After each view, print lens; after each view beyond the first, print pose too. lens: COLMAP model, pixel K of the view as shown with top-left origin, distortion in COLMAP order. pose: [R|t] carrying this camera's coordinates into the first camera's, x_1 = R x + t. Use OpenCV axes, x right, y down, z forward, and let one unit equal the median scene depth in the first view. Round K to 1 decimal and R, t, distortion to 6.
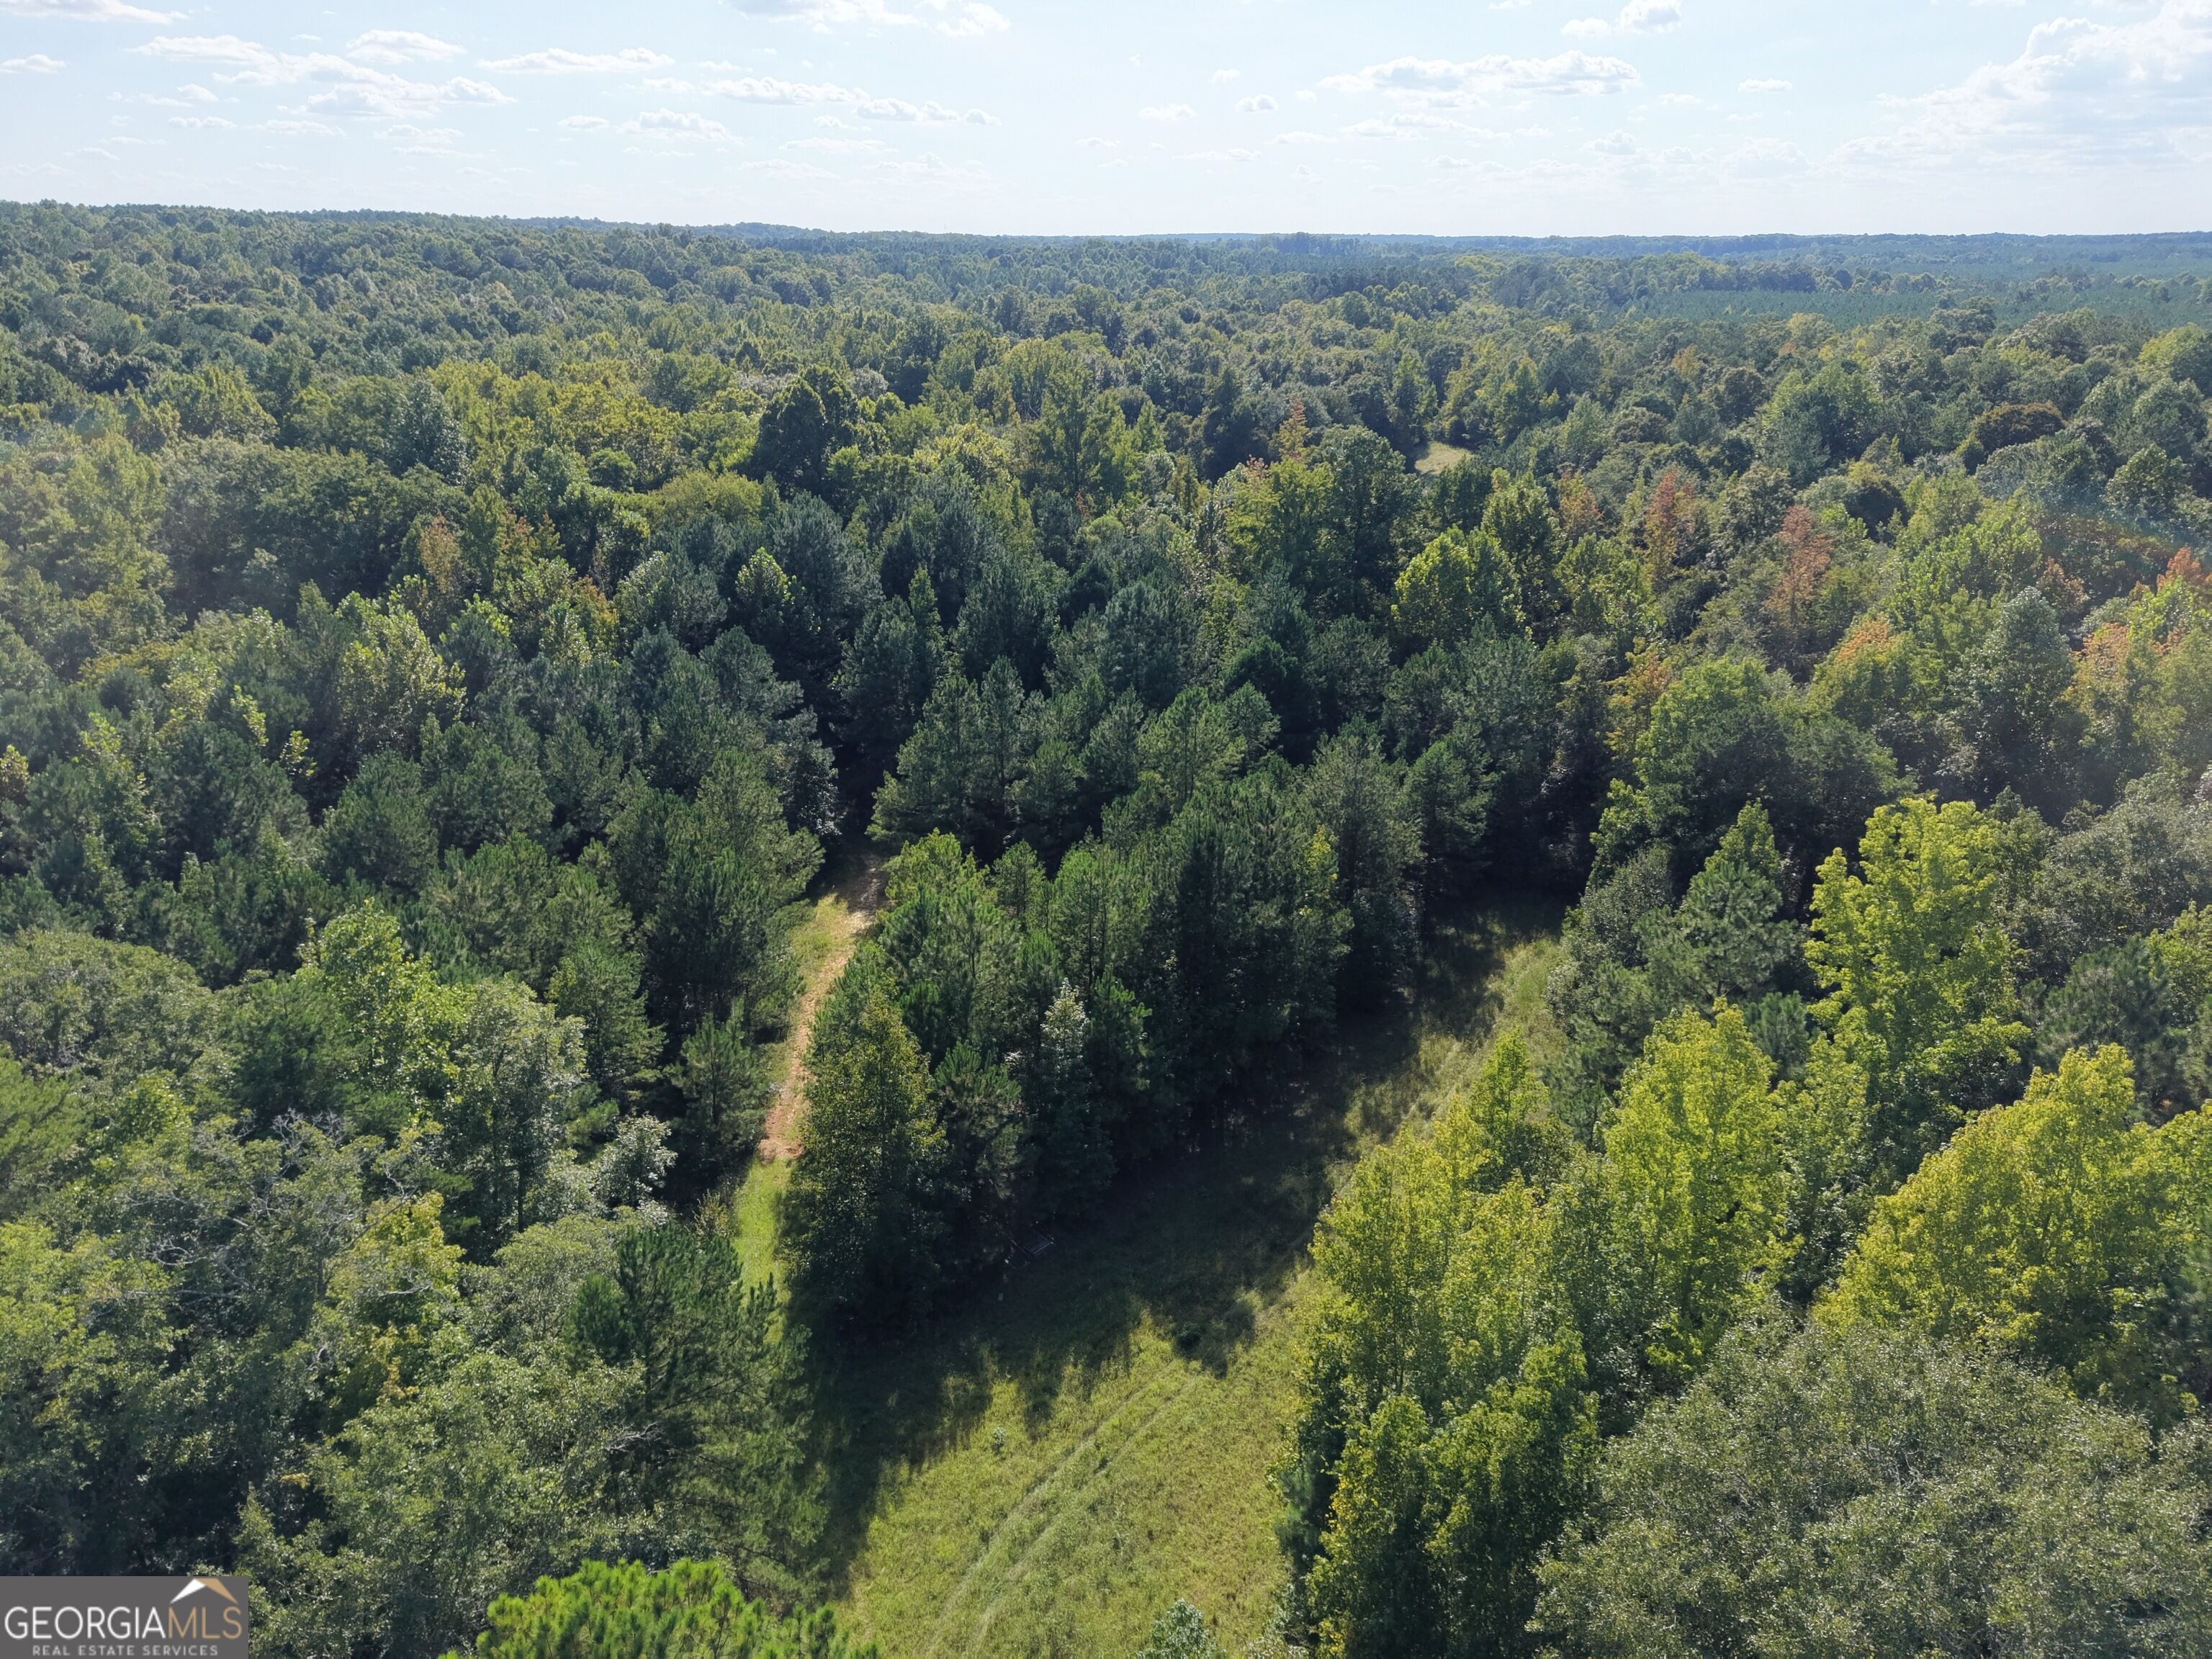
lens RADIAL K [[1487.9, 0, 1109.4], [0, 1487.9, 839.4], [0, 0, 1]] dist [0.015356, -0.014107]
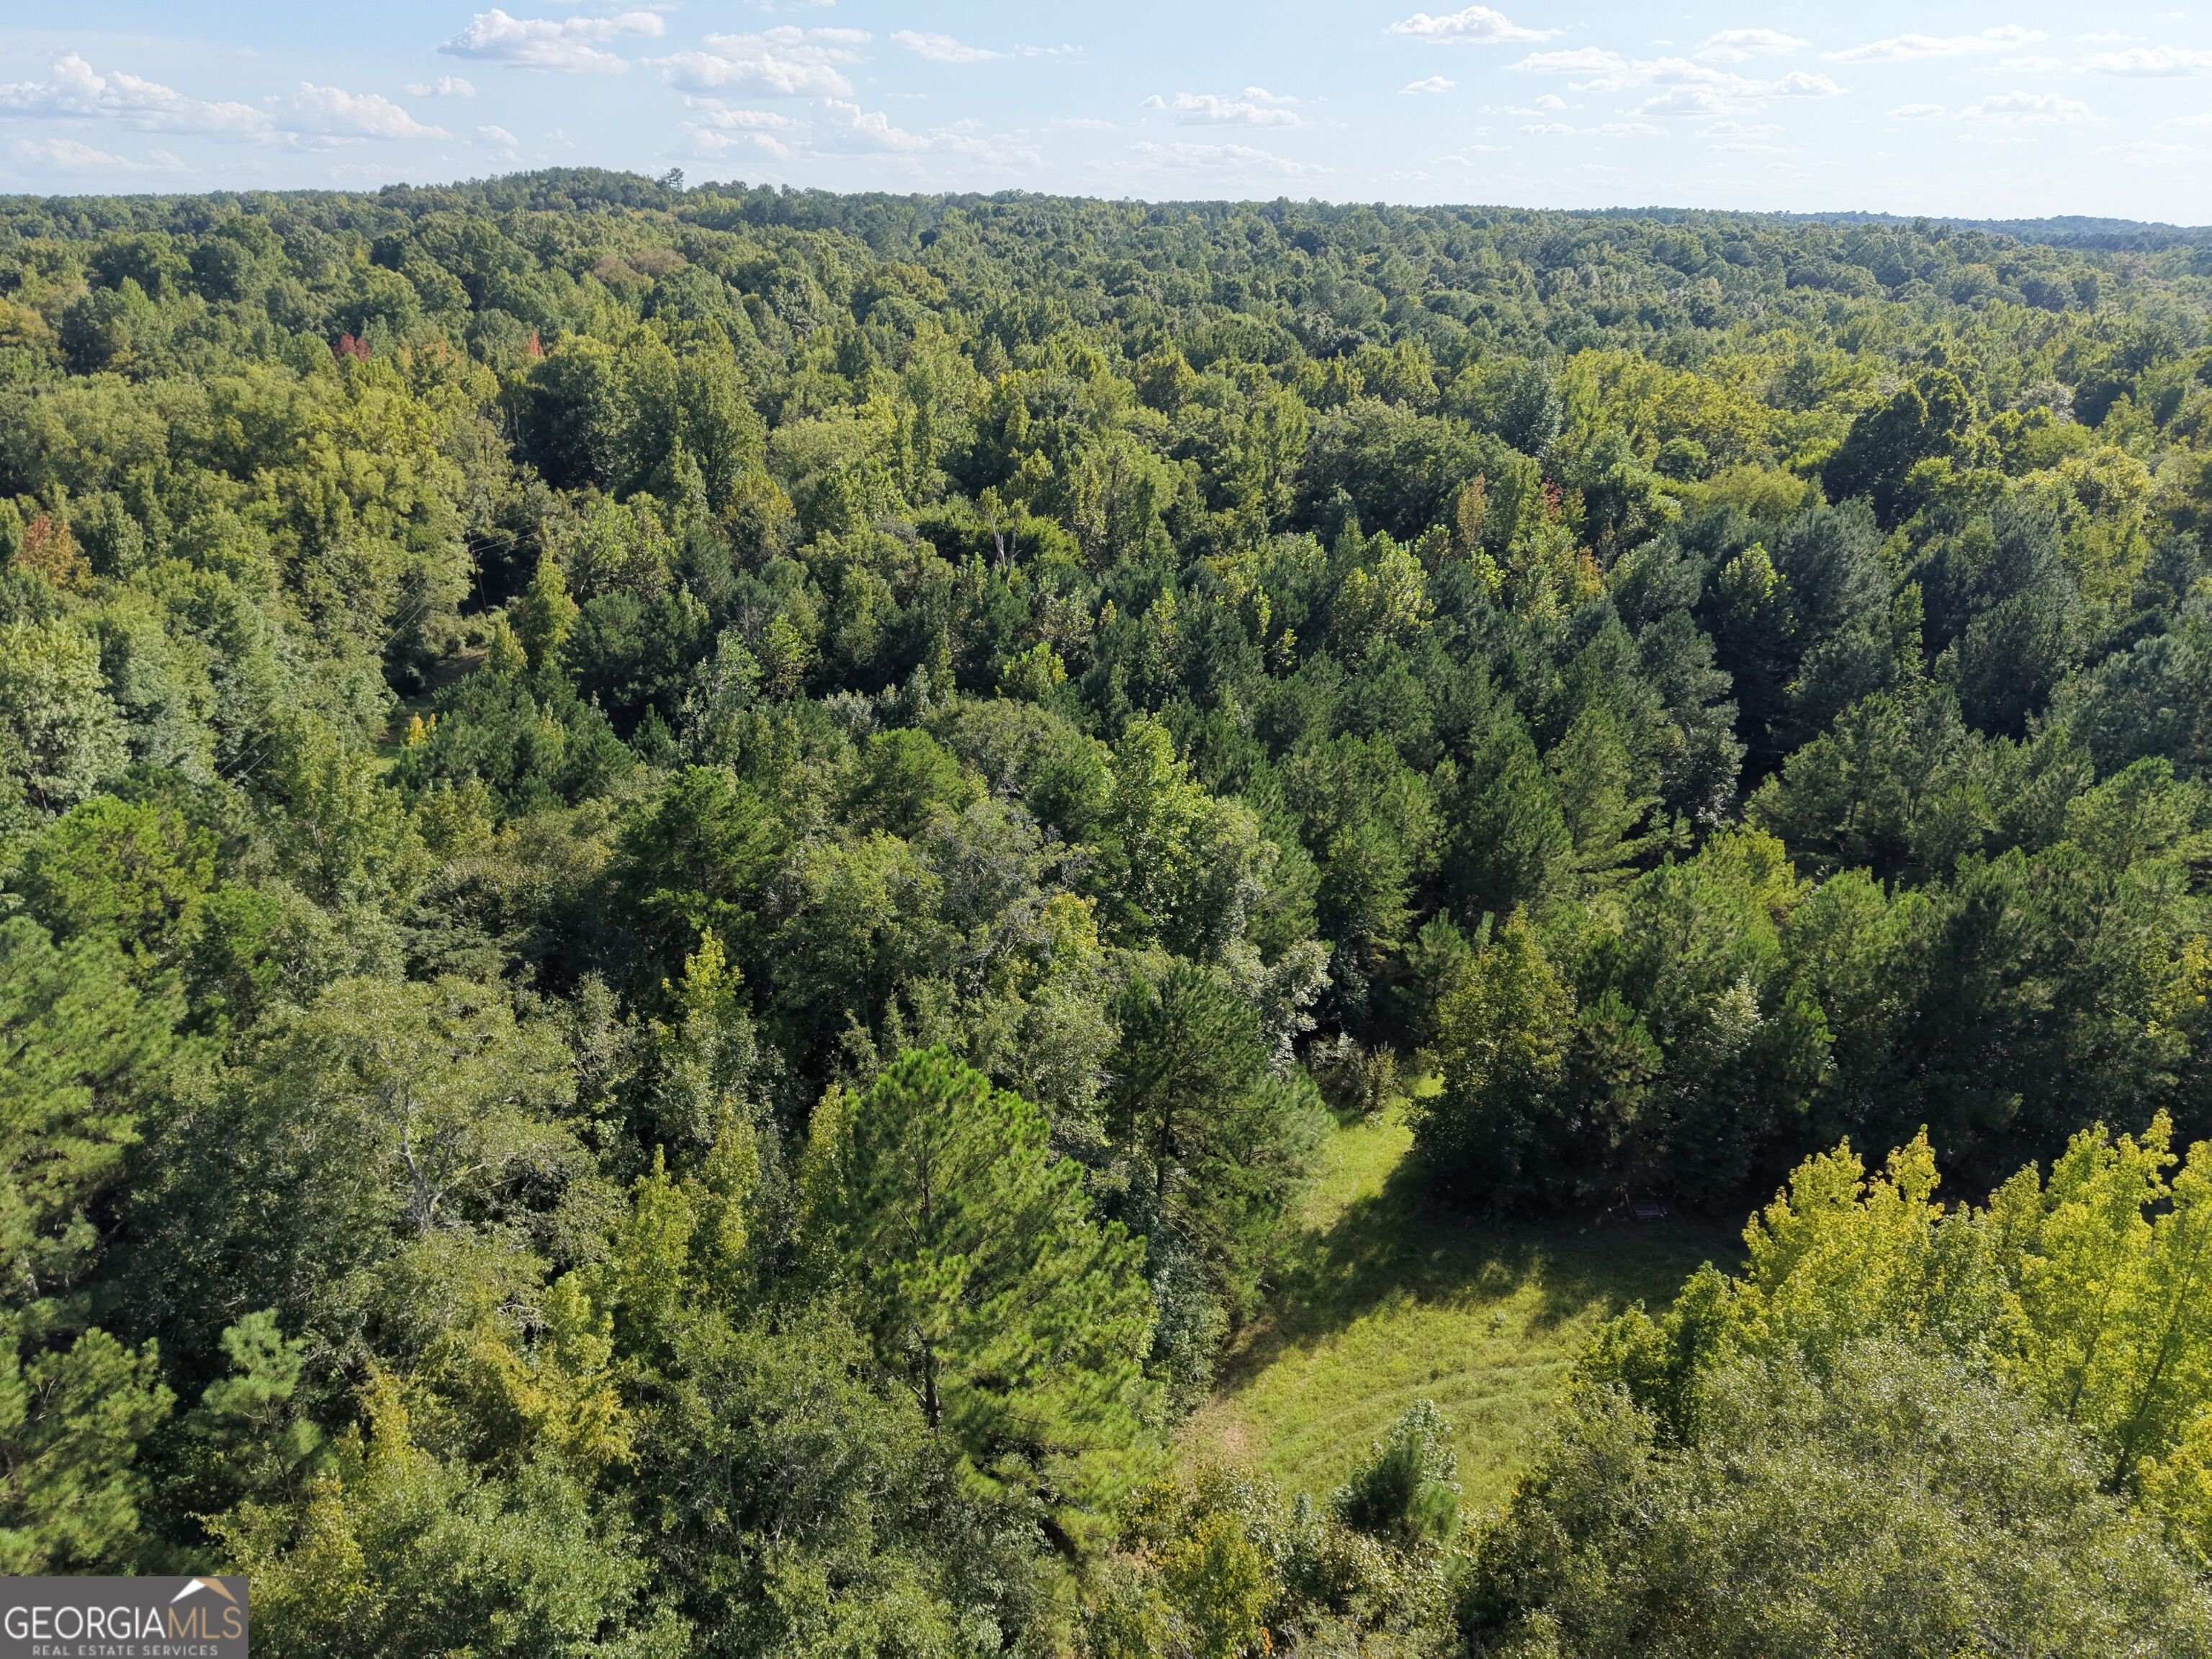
lens RADIAL K [[1487.9, 0, 1095.2], [0, 1487.9, 837.1], [0, 0, 1]] dist [0.015356, -0.014107]
pose [[0.718703, 0.261230, -0.644380, 0.160928], [-0.260524, 0.960402, 0.098771, 0.012722], [0.644665, 0.096889, 0.758300, -0.032316]]
